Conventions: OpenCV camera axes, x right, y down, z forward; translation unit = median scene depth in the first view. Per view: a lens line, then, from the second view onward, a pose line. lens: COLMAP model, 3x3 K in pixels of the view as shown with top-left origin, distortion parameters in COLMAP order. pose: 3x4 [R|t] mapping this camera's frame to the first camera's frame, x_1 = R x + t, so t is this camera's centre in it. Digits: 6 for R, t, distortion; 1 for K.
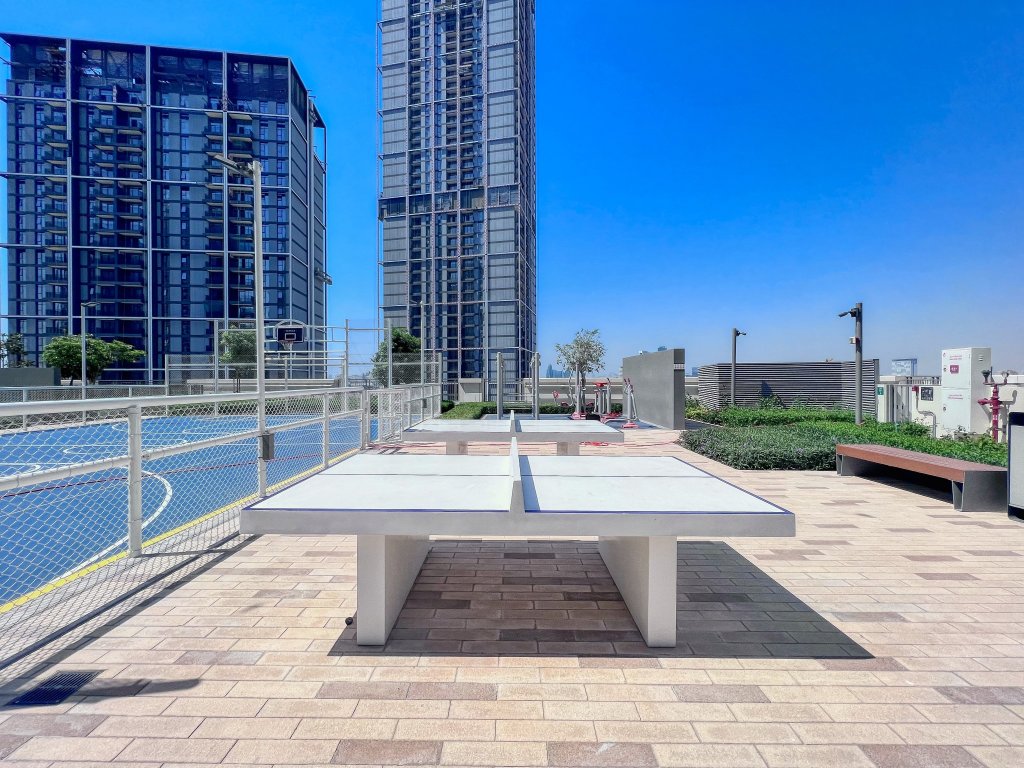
lens RADIAL K [[419.0, 0, 509.6], [0, 419.0, 378.7], [0, 0, 1]] dist [-0.001569, -0.000291]
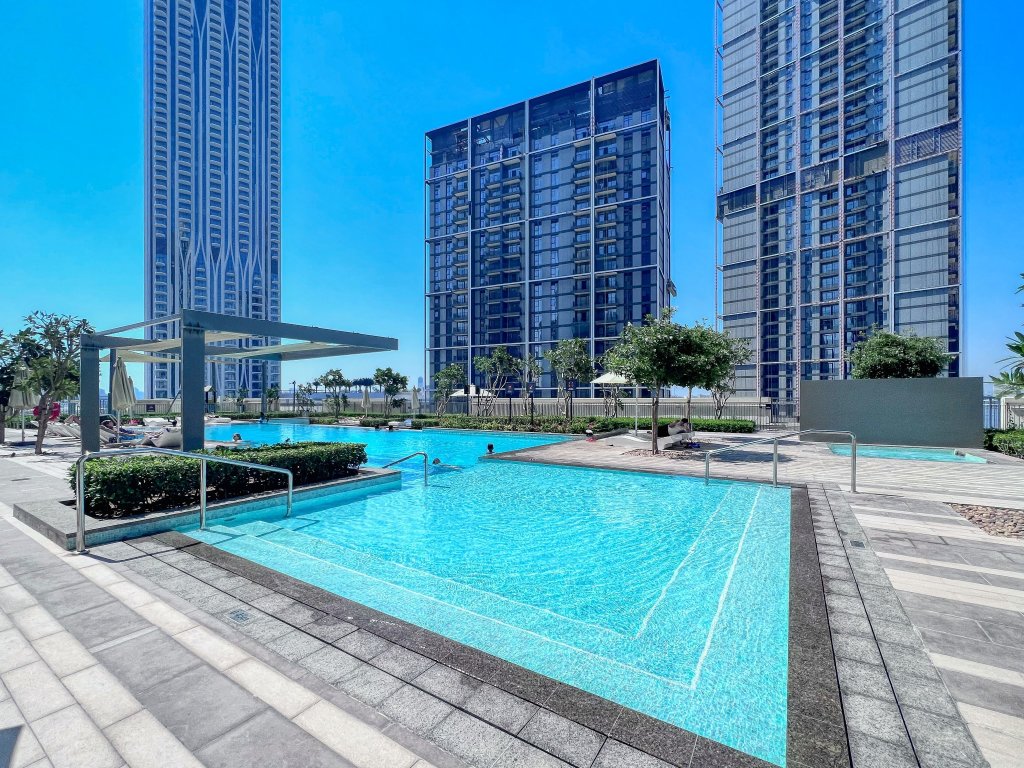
lens RADIAL K [[419.0, 0, 519.9], [0, 419.0, 394.5], [0, 0, 1]] dist [-0.001569, -0.000291]
pose [[0.857088, -0.001853, -0.515167, -0.291048], [-0.001006, 0.999986, -0.005269, -0.001659], [0.515169, 0.005035, 0.857074, 0.030815]]
